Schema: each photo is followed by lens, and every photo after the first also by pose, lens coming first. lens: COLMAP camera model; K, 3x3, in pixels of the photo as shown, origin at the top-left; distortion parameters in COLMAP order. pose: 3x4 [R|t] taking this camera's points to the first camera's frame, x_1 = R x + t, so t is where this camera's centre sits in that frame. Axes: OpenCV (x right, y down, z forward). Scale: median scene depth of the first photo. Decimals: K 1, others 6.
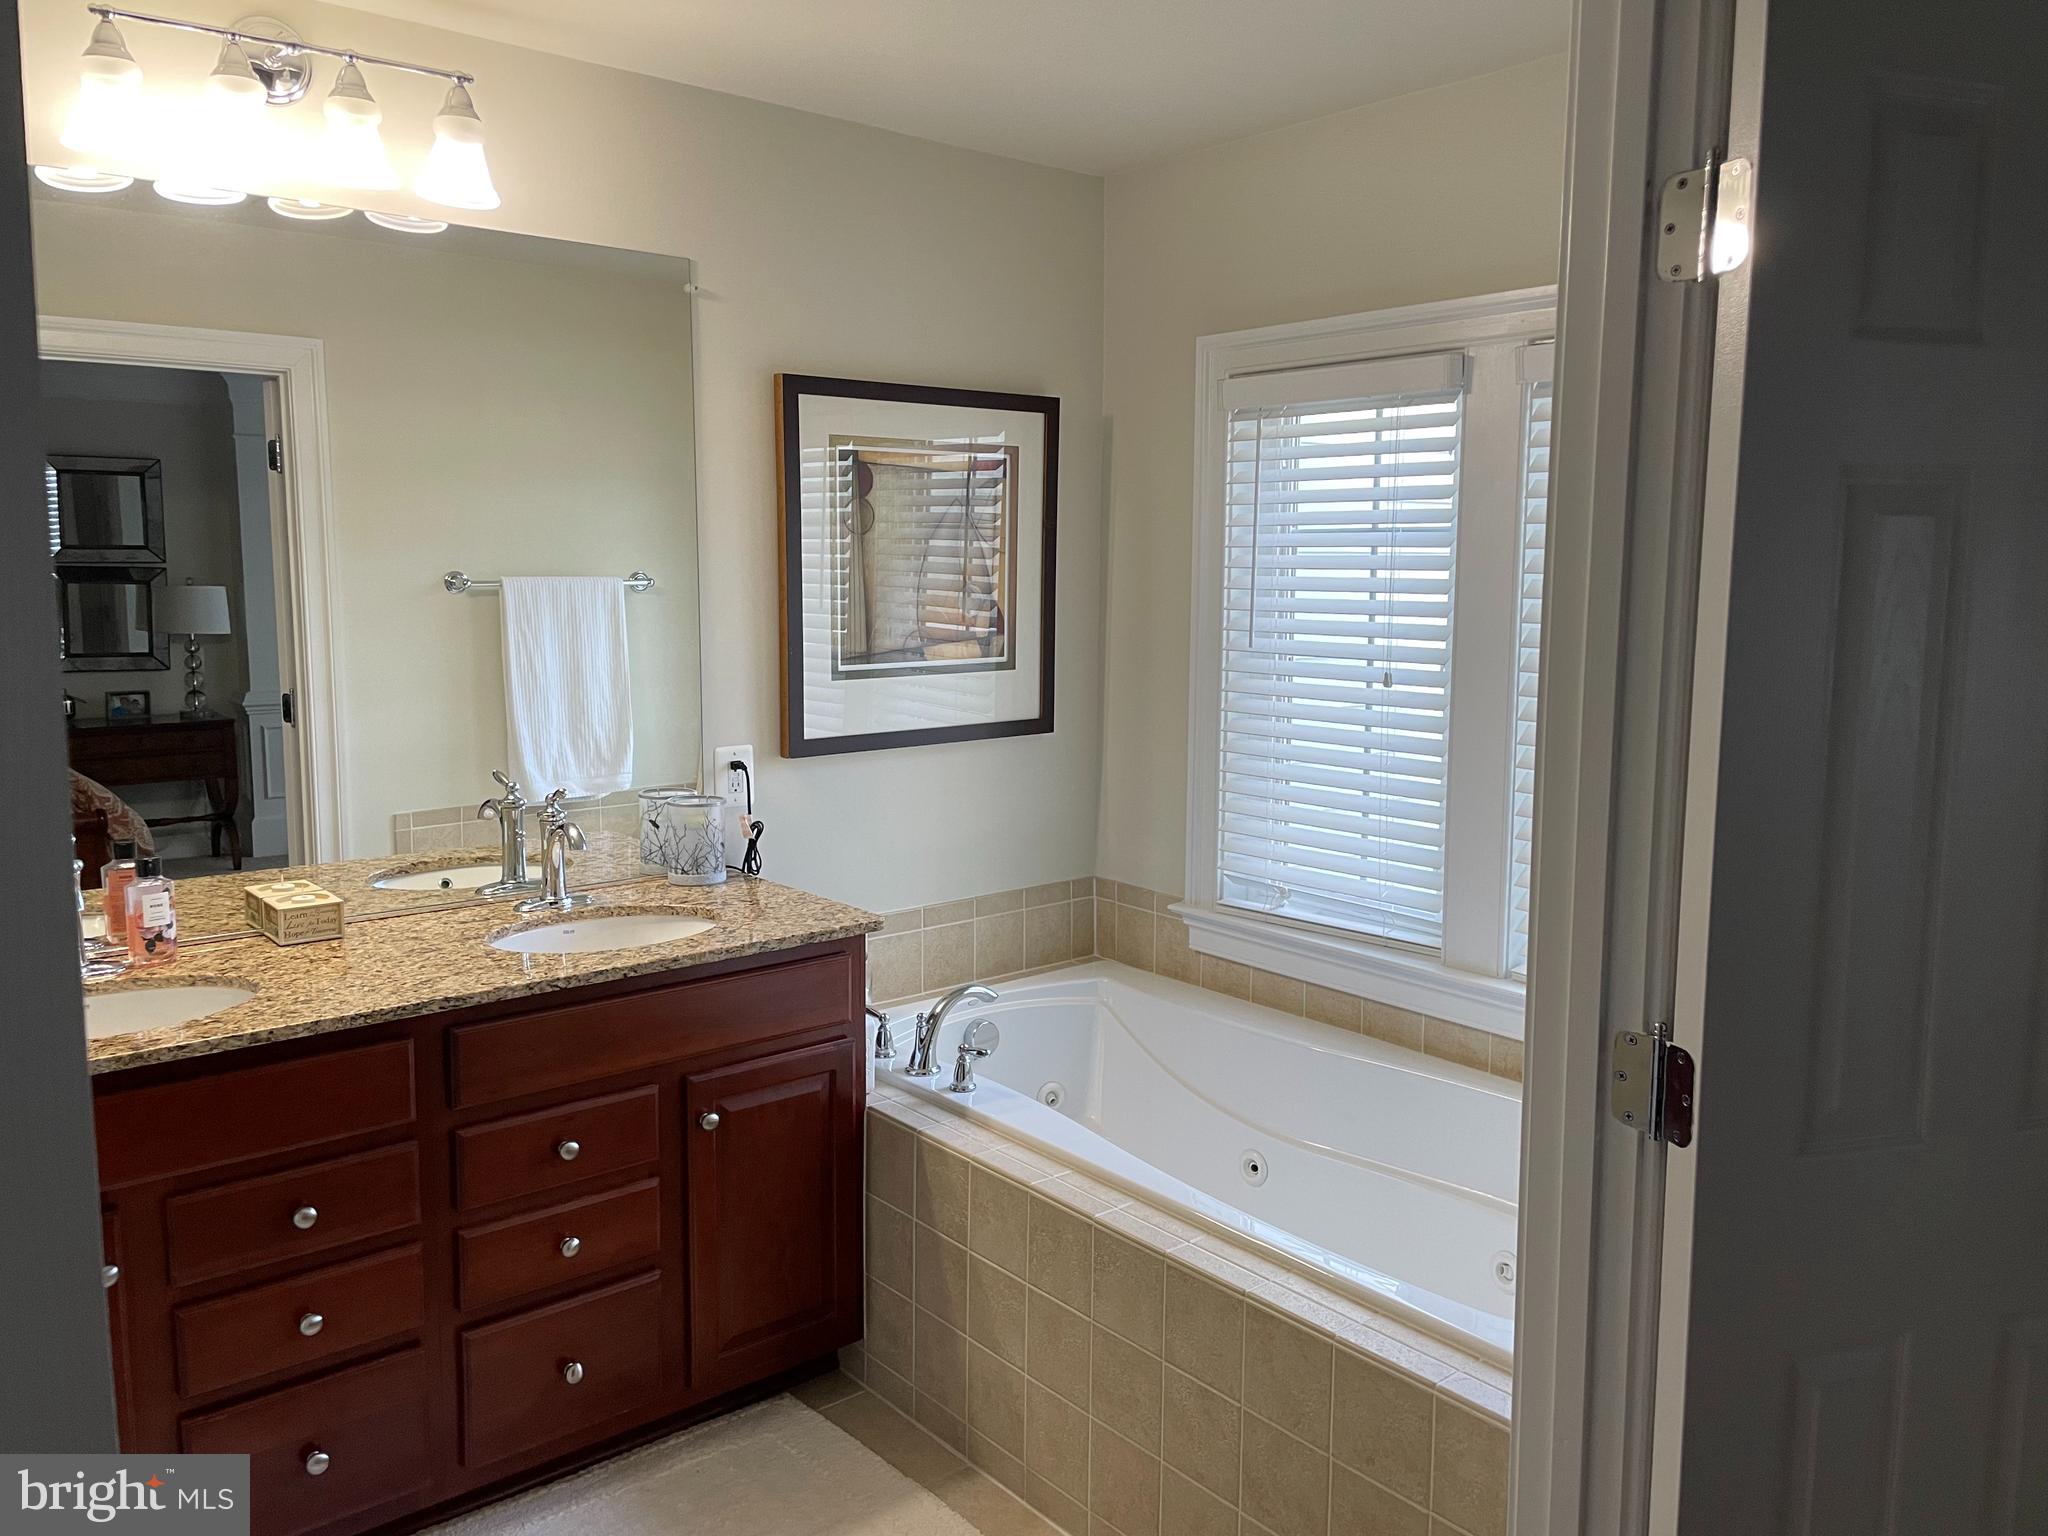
lens RADIAL K [[1550.7, 0, 1026.1], [0, 1550.7, 768.4], [0, 0, 1]] dist [0.103150, -0.121046]
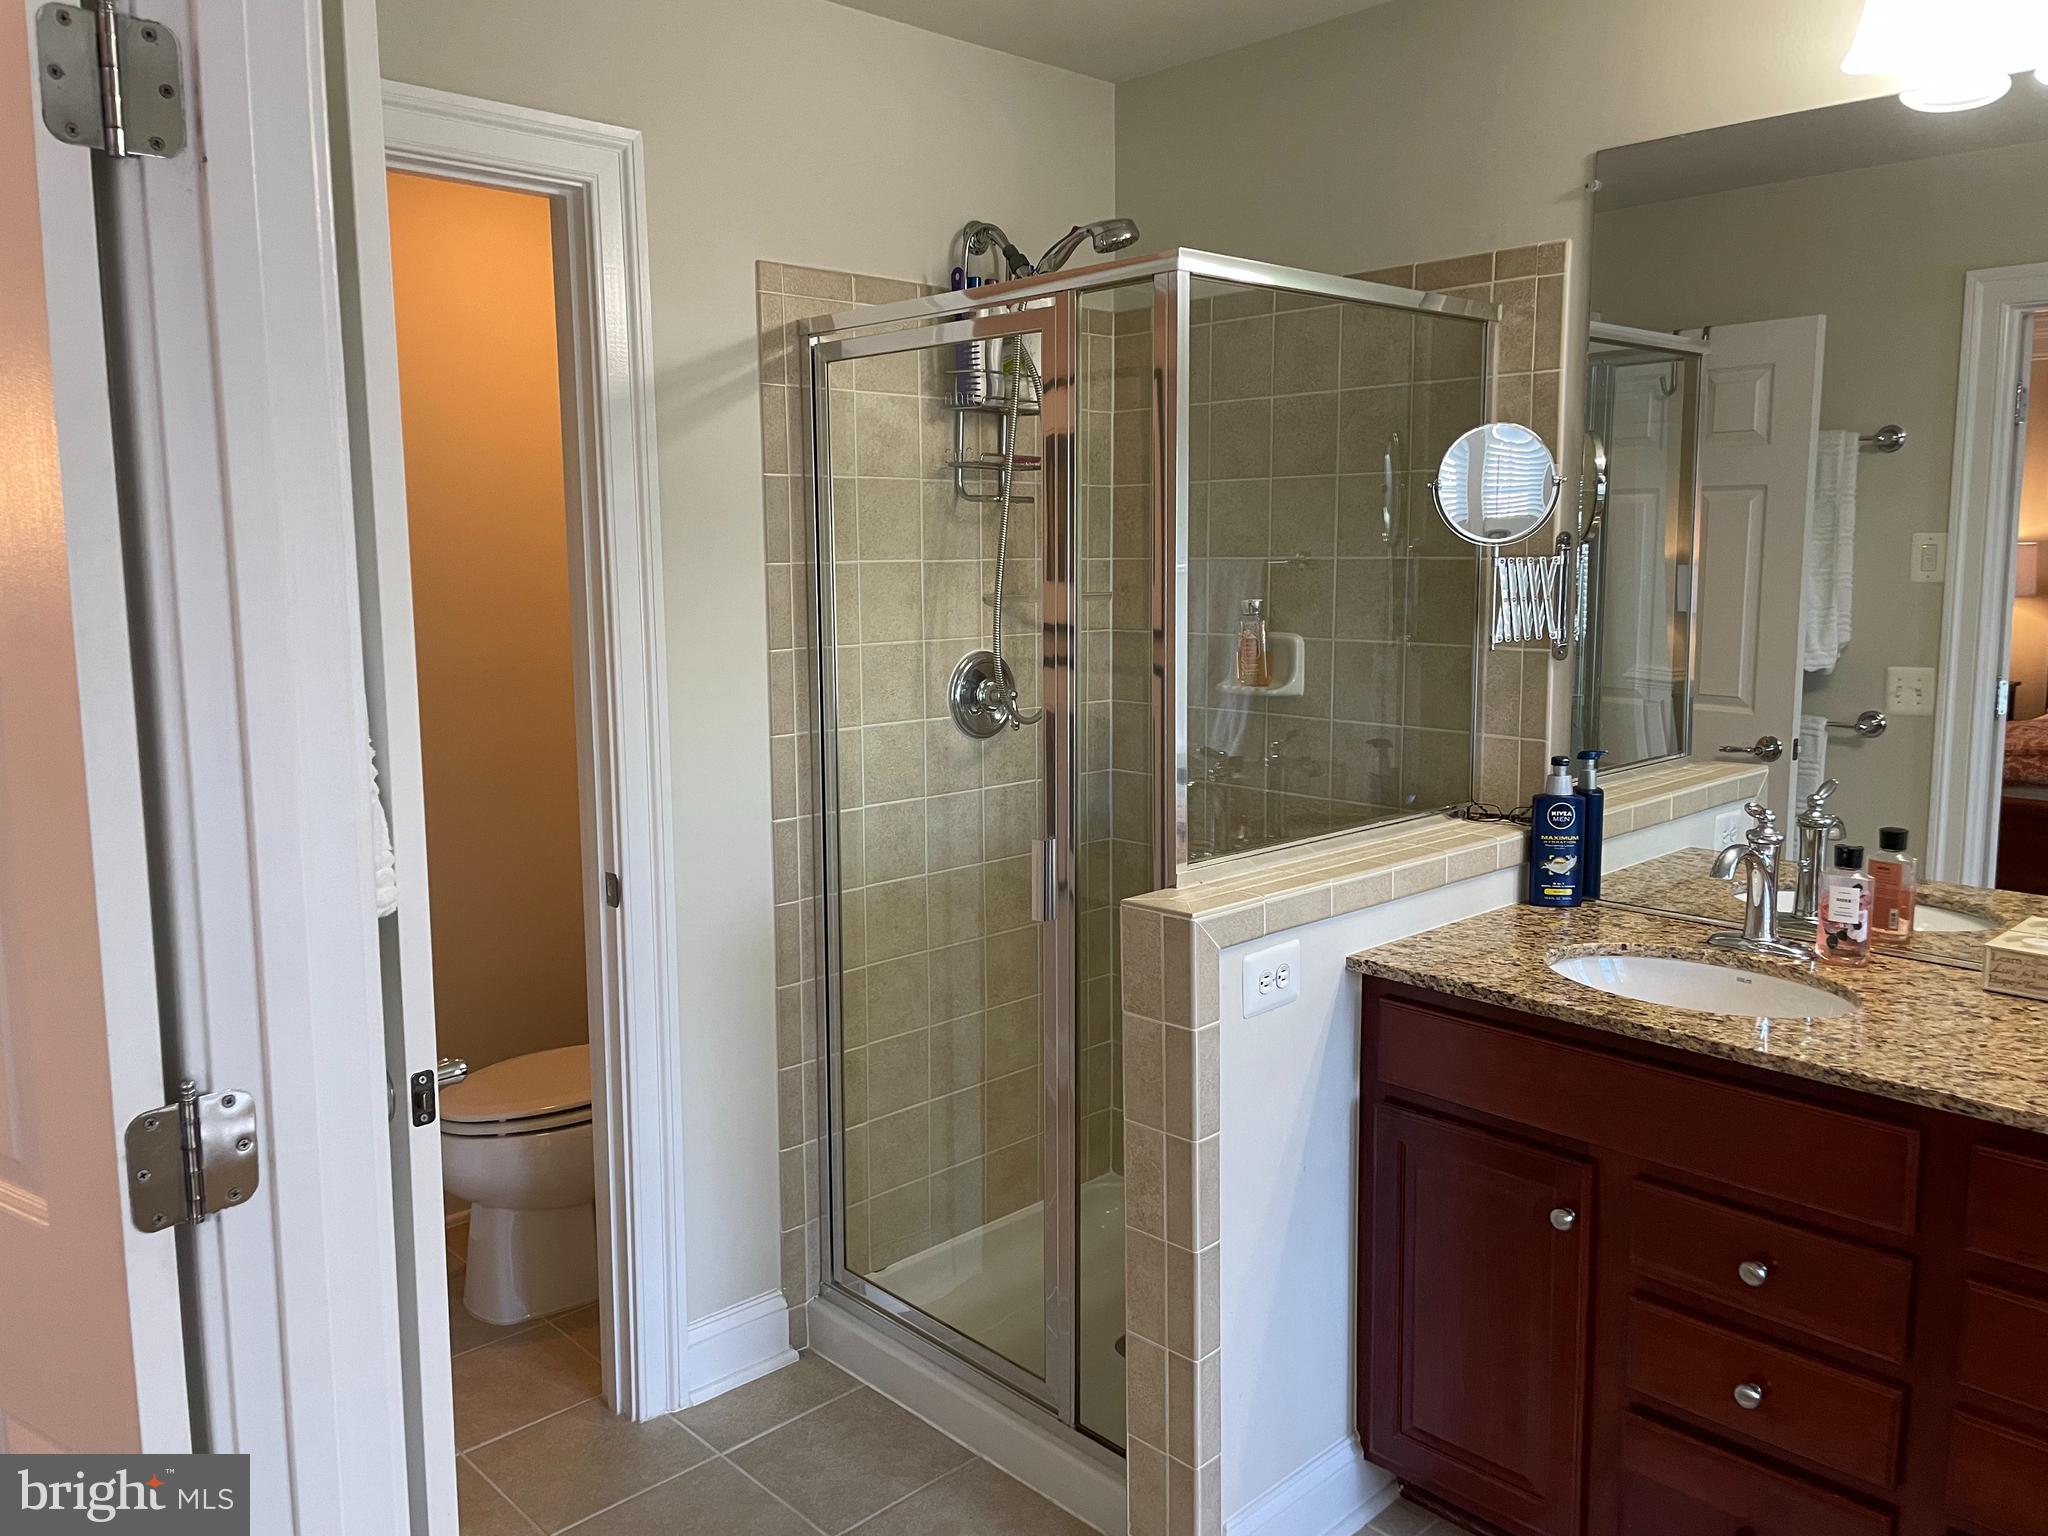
lens RADIAL K [[1550.7, 0, 1009.3], [0, 1550.7, 750.7], [0, 0, 1]] dist [0.103150, -0.121046]
pose [[0.057154, 0.130208, -0.989838, 0.318004], [-0.125133, 0.984574, 0.122291, -0.049924], [0.990492, 0.116872, 0.072565, 0.460286]]
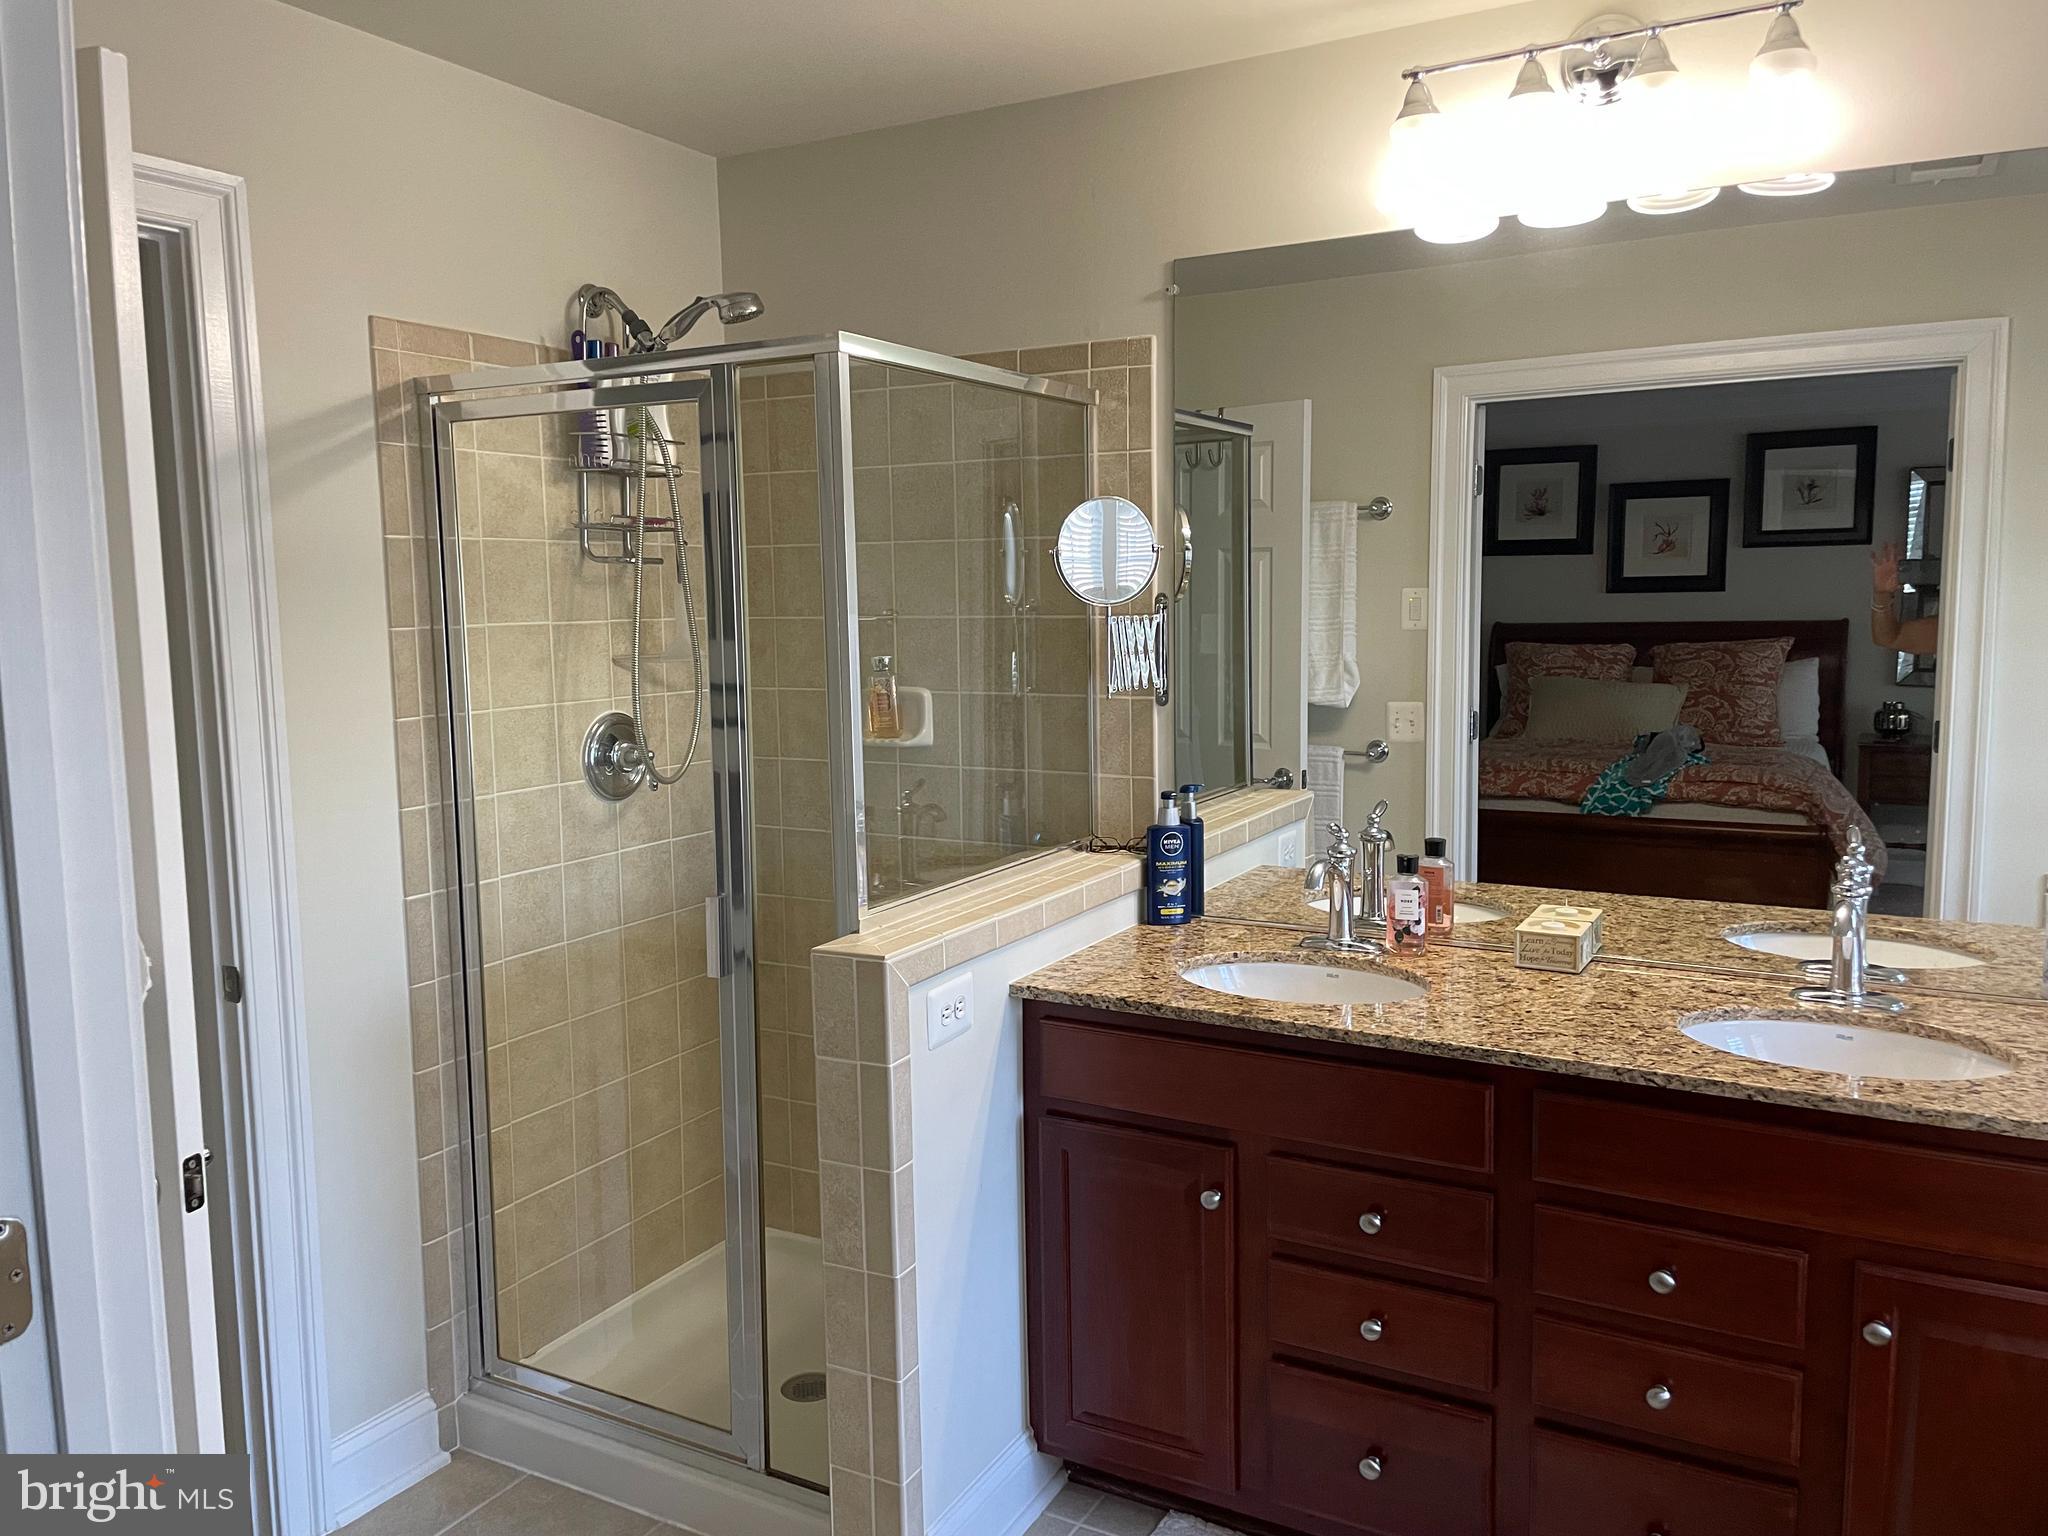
lens RADIAL K [[1550.7, 0, 1011.4], [0, 1550.7, 765.8], [0, 0, 1]] dist [0.103150, -0.121046]
pose [[0.352781, 0.099701, -0.930379, 0.347521], [-0.107560, 0.992037, 0.065524, -0.046880], [0.929503, 0.076956, 0.360696, 0.365246]]
